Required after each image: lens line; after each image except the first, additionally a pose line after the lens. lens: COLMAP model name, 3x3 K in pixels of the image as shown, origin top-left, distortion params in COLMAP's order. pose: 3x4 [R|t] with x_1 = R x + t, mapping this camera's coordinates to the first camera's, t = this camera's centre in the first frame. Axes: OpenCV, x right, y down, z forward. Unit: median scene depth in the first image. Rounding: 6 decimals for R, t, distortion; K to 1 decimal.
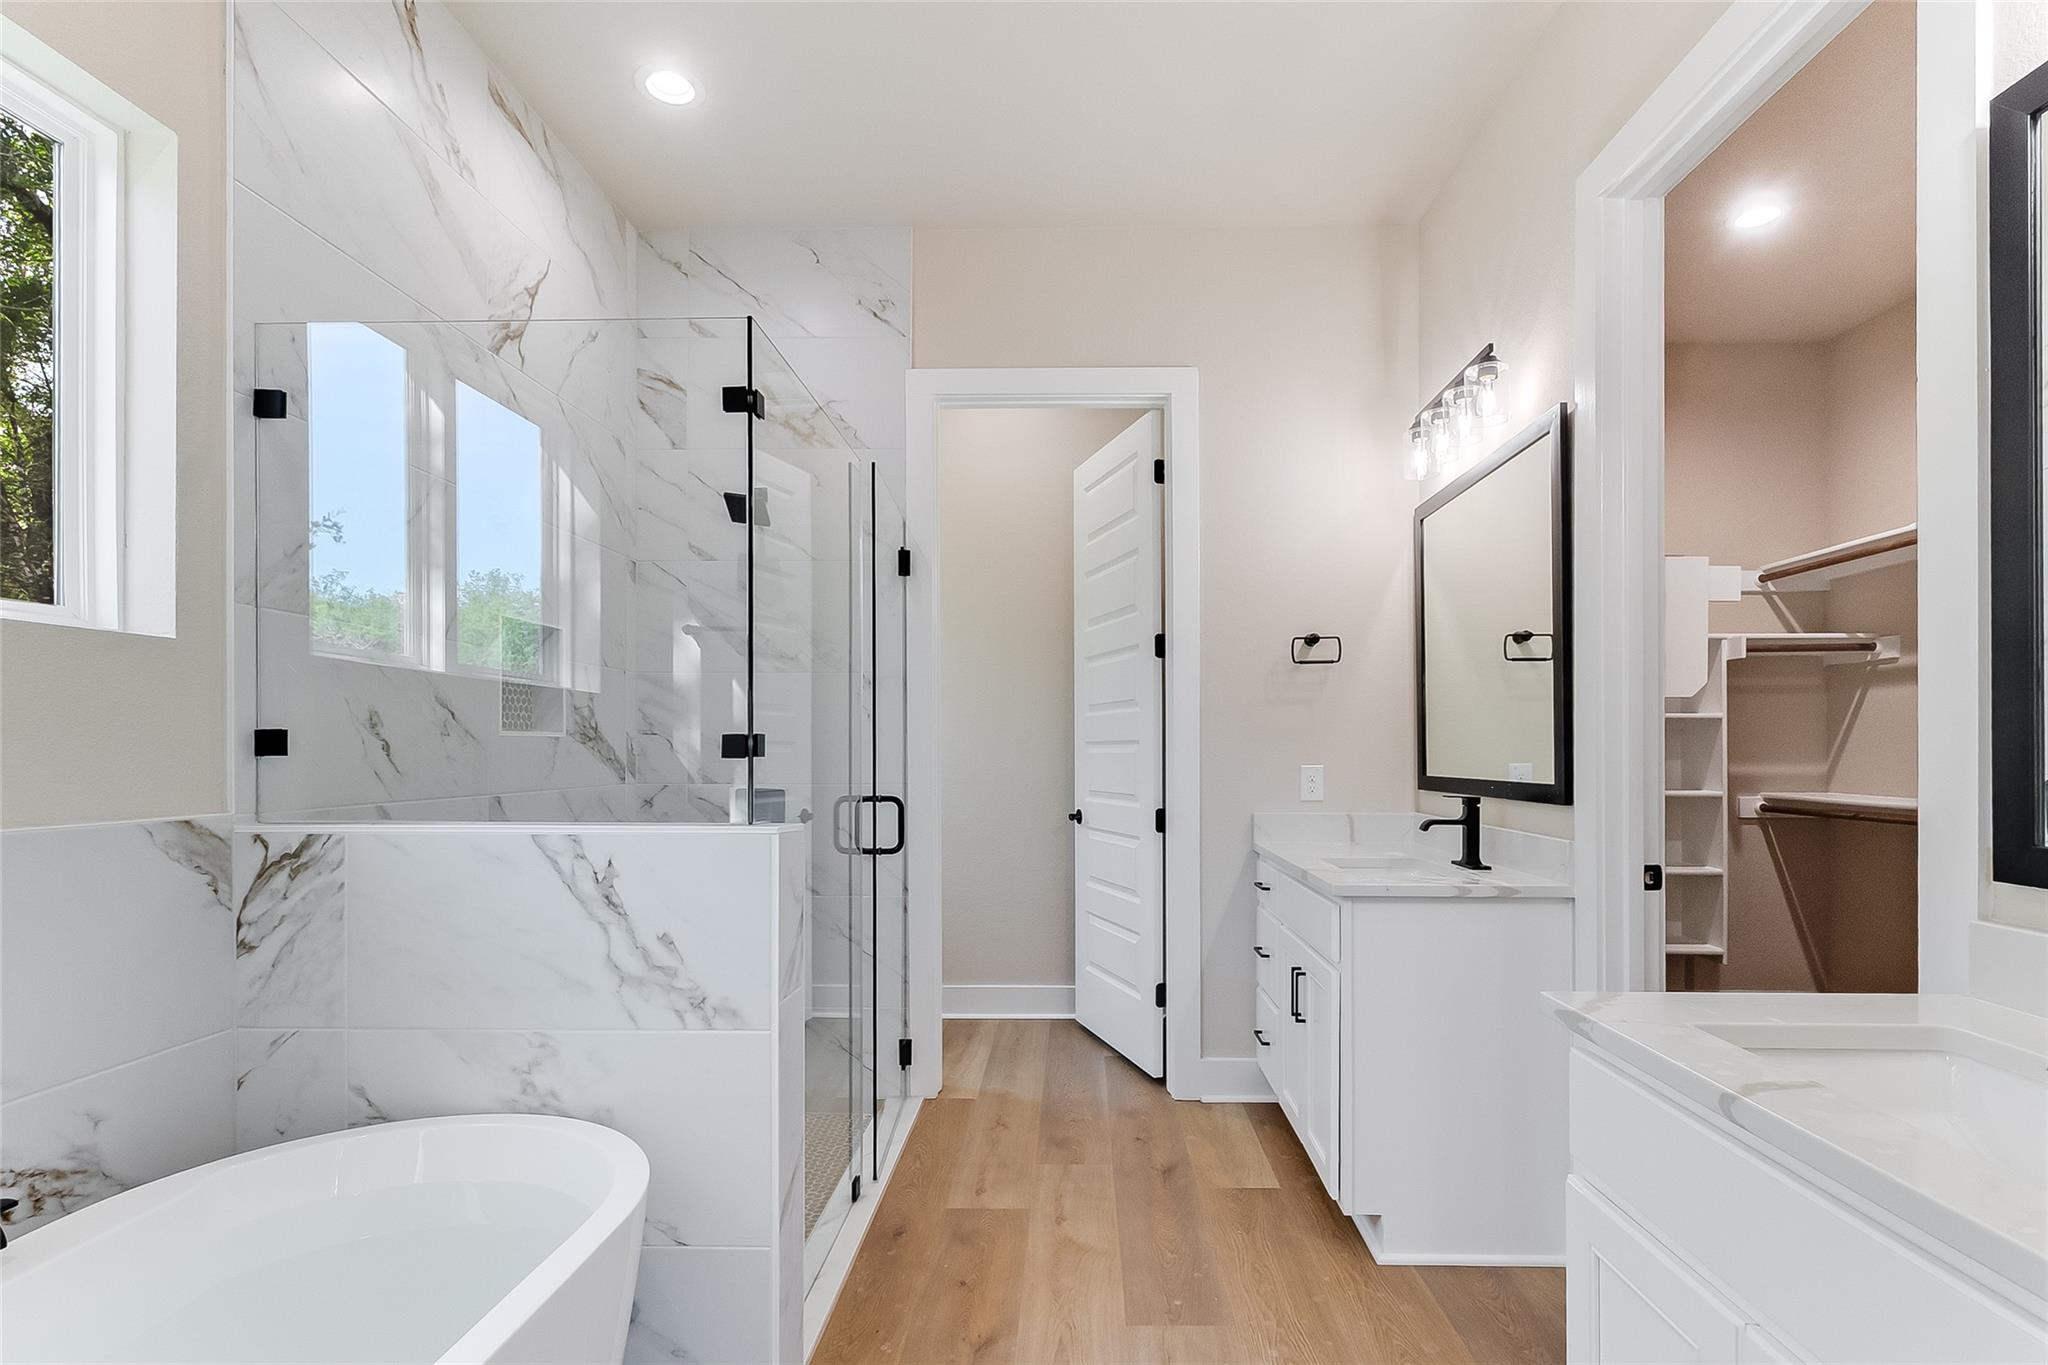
lens RADIAL K [[997.6, 0, 1092.3], [0, 997.6, 753.2], [0, 0, 1]] dist [-0.003609, 0.000659]
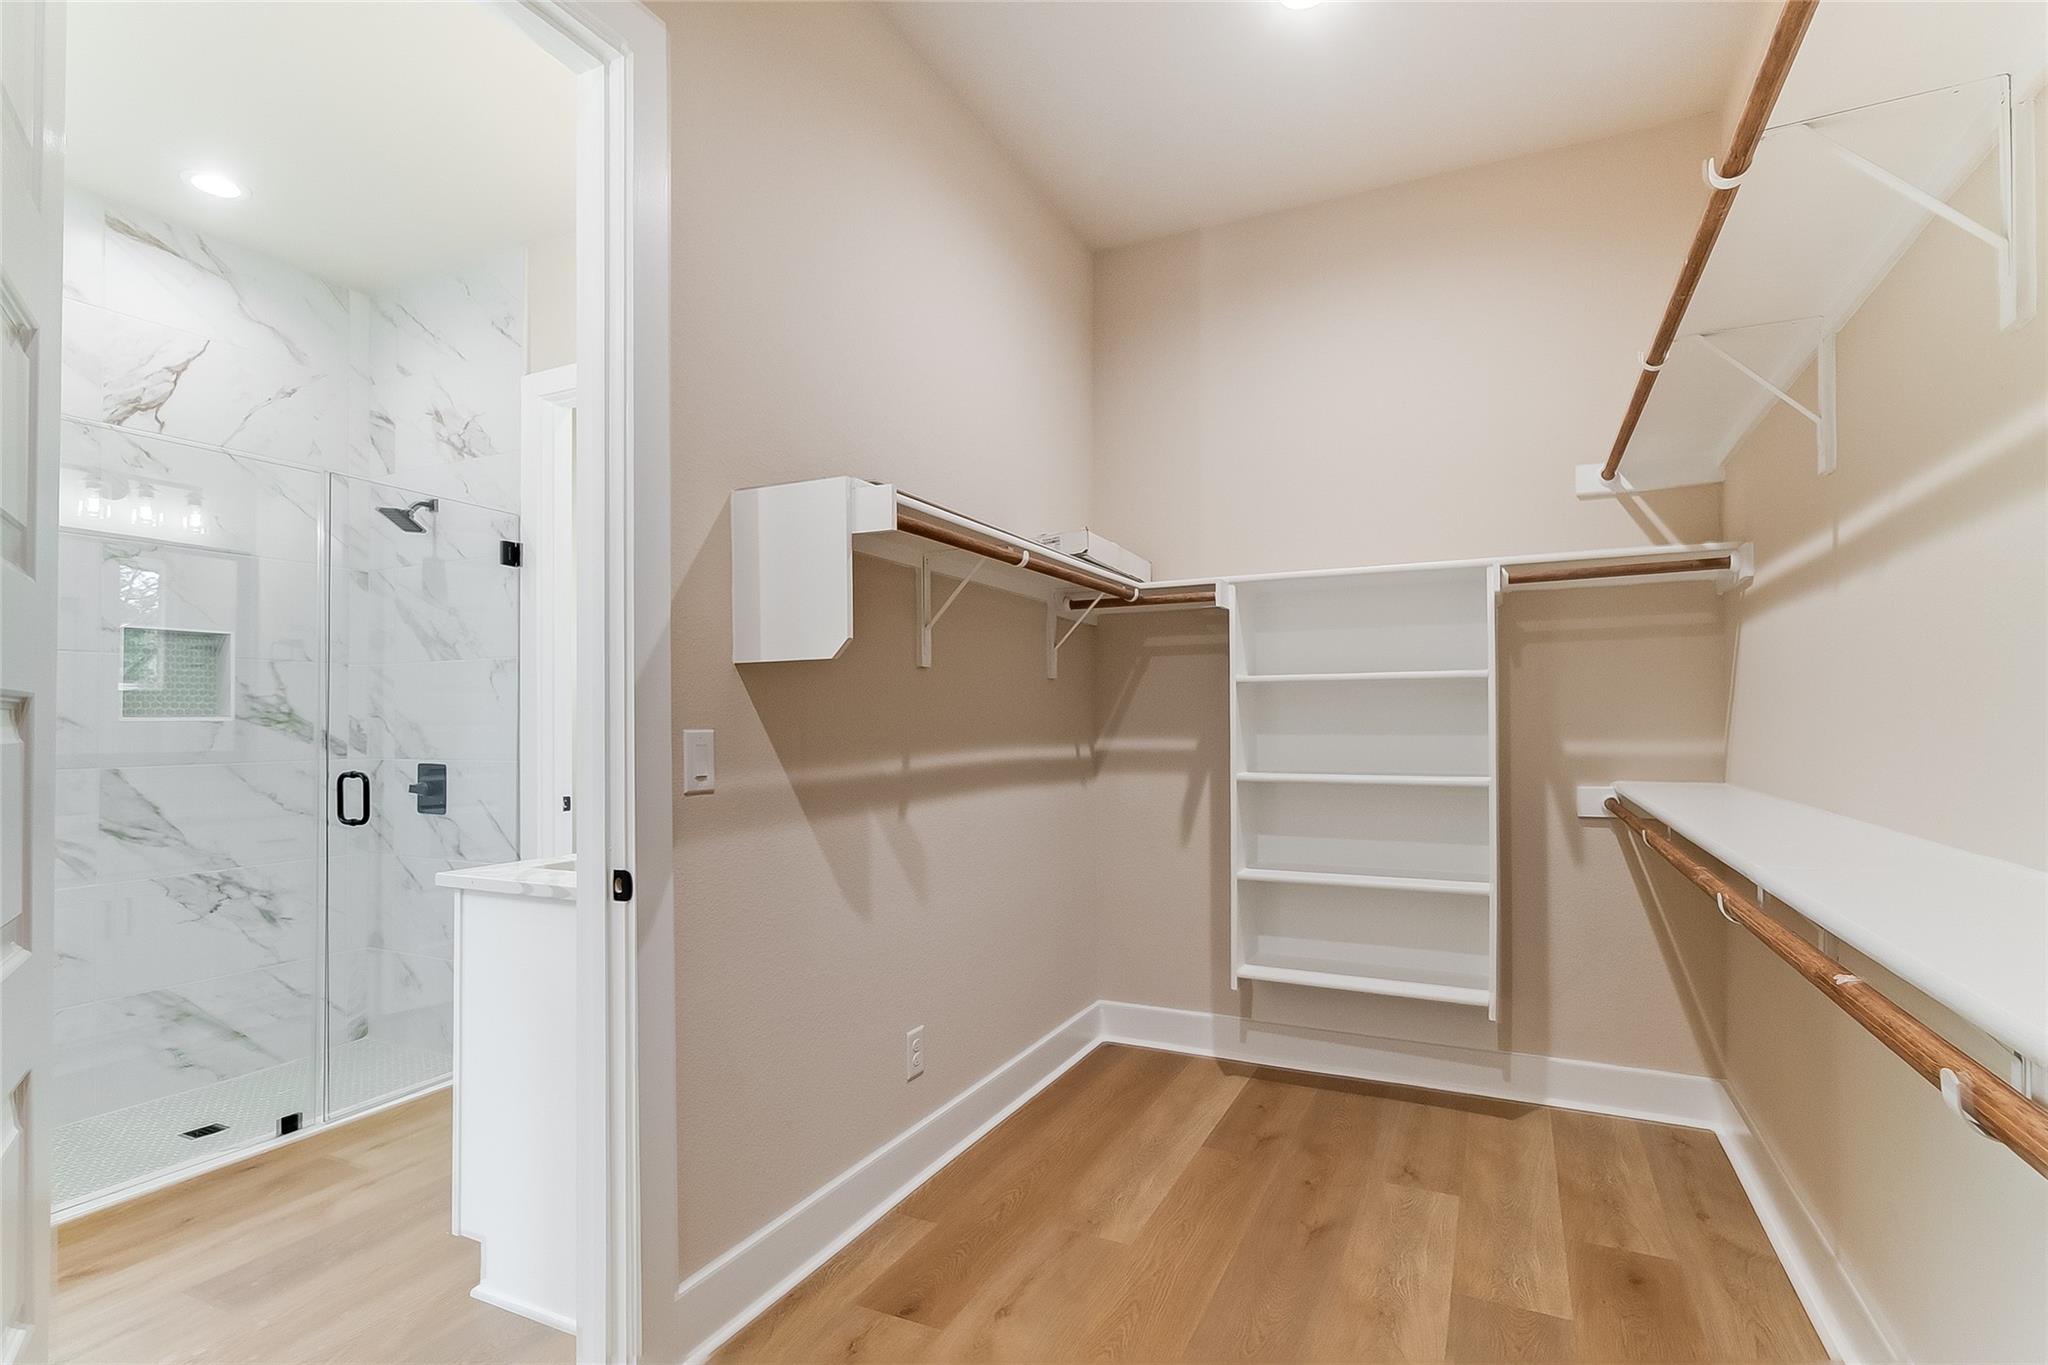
lens RADIAL K [[997.6, 0, 952.7], [0, 997.6, 709.3], [0, 0, 1]] dist [-0.003609, 0.000659]
pose [[0.906790, -0.013842, -0.421356, 0.685997], [0.006617, 0.999805, -0.018605, -0.001538], [0.421531, 0.014083, 0.906704, 0.221306]]
